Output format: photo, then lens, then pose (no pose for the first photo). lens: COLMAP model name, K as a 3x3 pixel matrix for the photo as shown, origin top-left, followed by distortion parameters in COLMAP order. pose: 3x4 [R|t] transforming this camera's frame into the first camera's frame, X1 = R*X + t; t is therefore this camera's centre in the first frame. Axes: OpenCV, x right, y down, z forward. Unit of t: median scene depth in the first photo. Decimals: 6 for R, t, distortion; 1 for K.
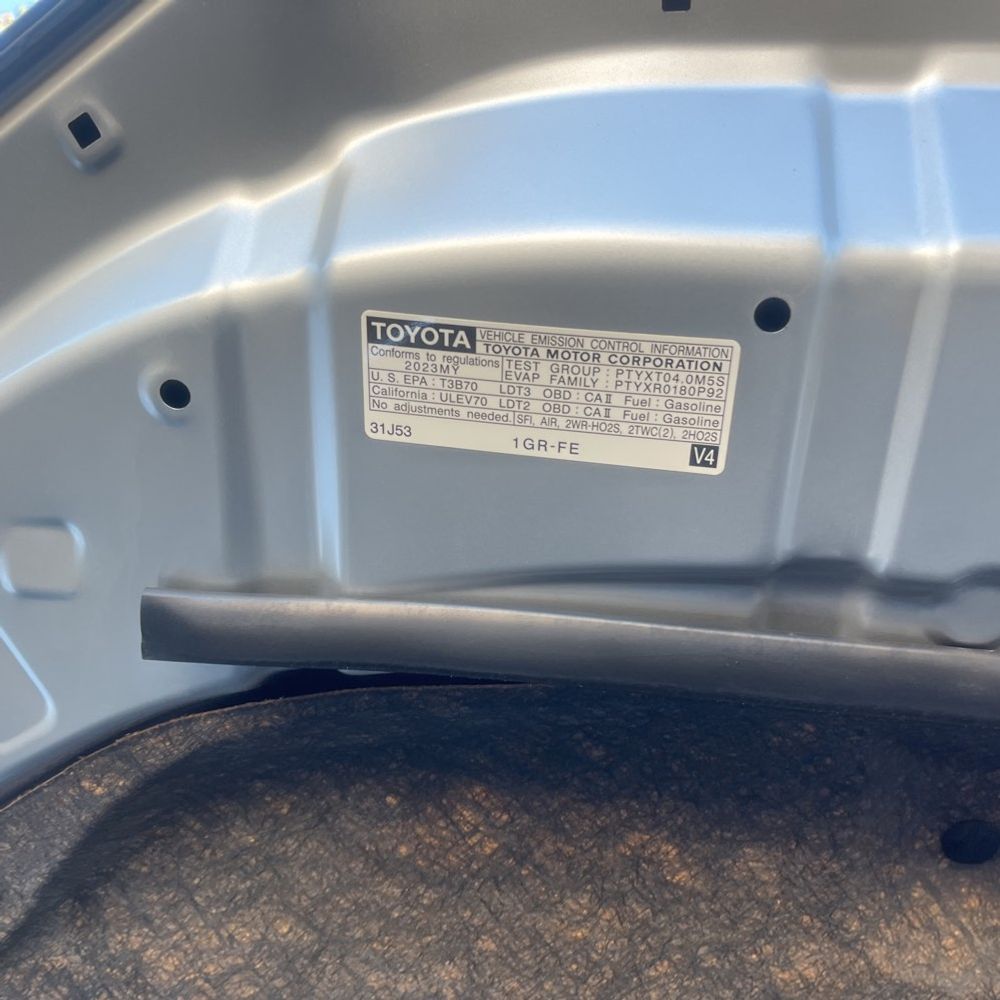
lens RADIAL K [[955.7, 0, 500.0], [0, 955.7, 500.0], [0, 0, 1]] dist [0.062755, -0.111066]
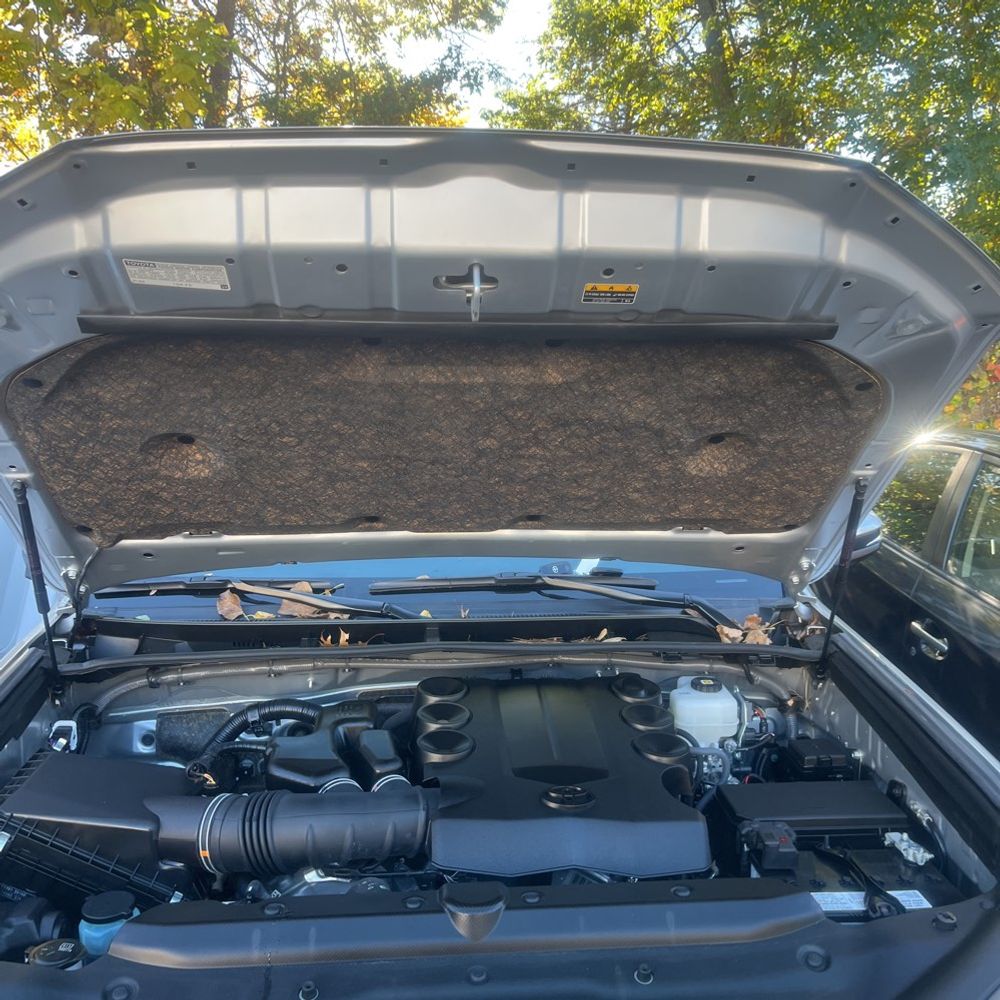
lens RADIAL K [[955.7, 0, 500.0], [0, 955.7, 500.0], [0, 0, 1]] dist [0.062755, -0.111066]
pose [[0.989364, -0.103710, 0.101993, 0.617002], [0.017143, 0.779427, 0.626258, -1.329271], [-0.144445, -0.617849, 0.772915, -1.996718]]
